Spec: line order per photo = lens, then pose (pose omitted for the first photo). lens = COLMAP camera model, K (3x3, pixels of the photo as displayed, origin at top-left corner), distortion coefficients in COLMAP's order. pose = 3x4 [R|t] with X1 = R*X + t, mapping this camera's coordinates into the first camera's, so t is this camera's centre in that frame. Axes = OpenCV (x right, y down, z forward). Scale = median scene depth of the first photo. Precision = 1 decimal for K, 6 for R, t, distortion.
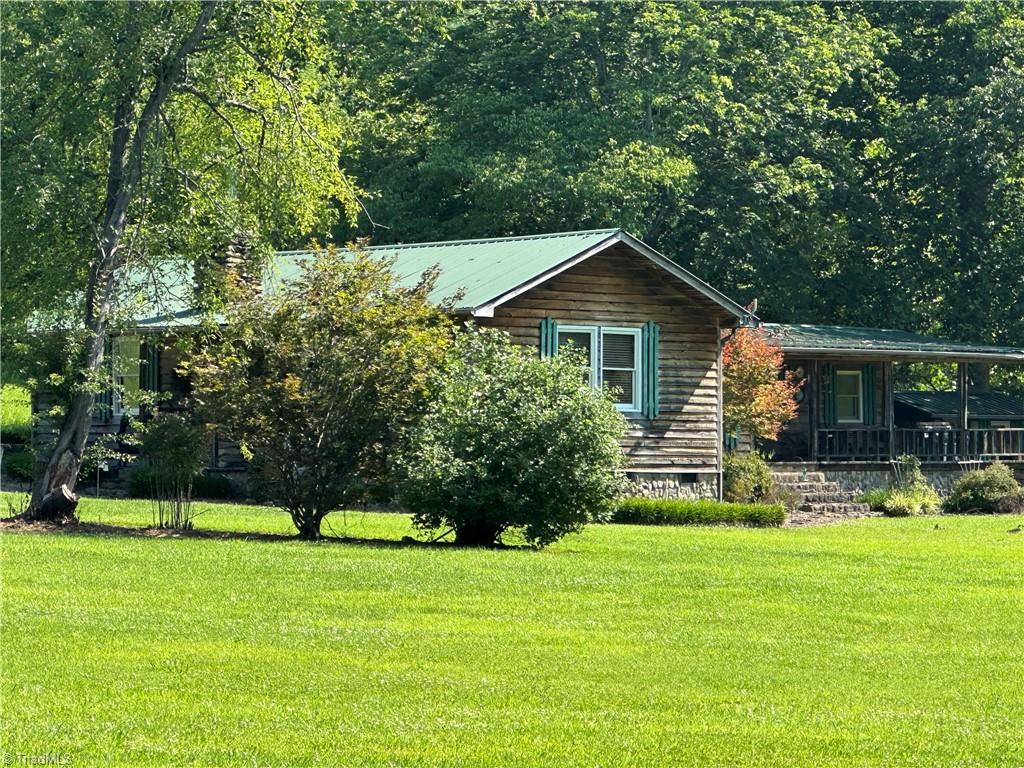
lens RADIAL K [[4497.1, 0, 512.0], [0, 4497.1, 384.0], [0, 0, 1]] dist [-0.308157, 6.779985]
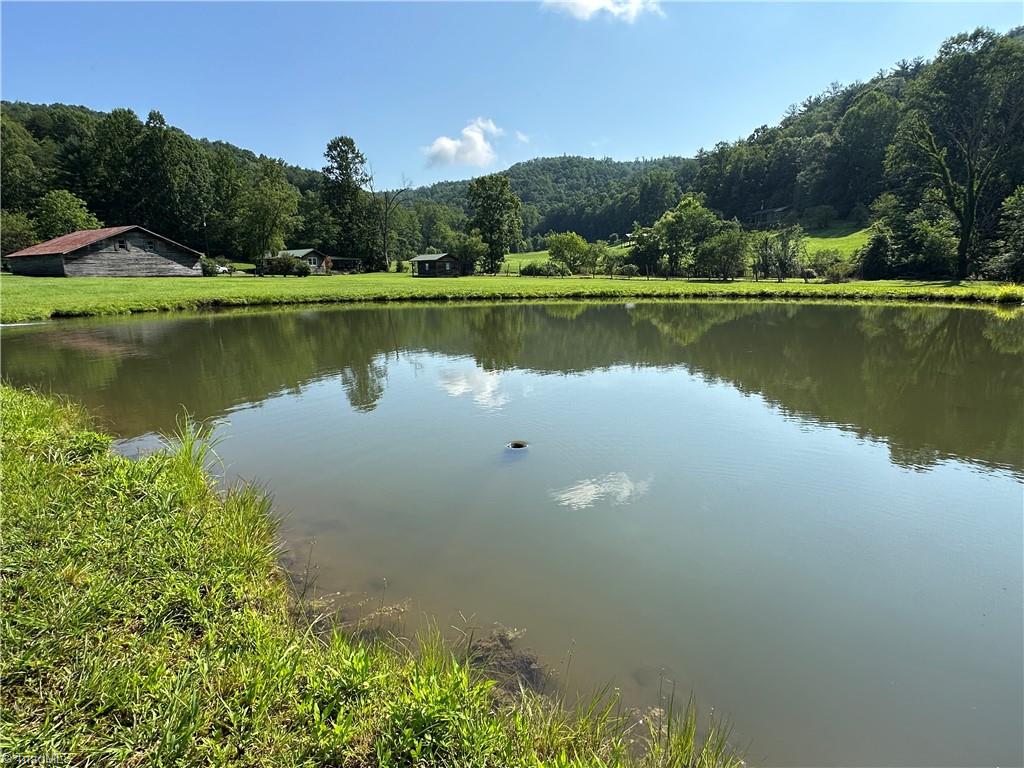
lens RADIAL K [[551.3, 0, 512.0], [0, 551.3, 384.0], [0, 0, 1]] dist [-0.005132, -0.002467]
pose [[0.944903, -0.091146, 0.314405, 0.028010], [0.019607, 0.974489, 0.223579, -0.003068], [-0.326762, -0.205096, 0.922584, -0.434129]]
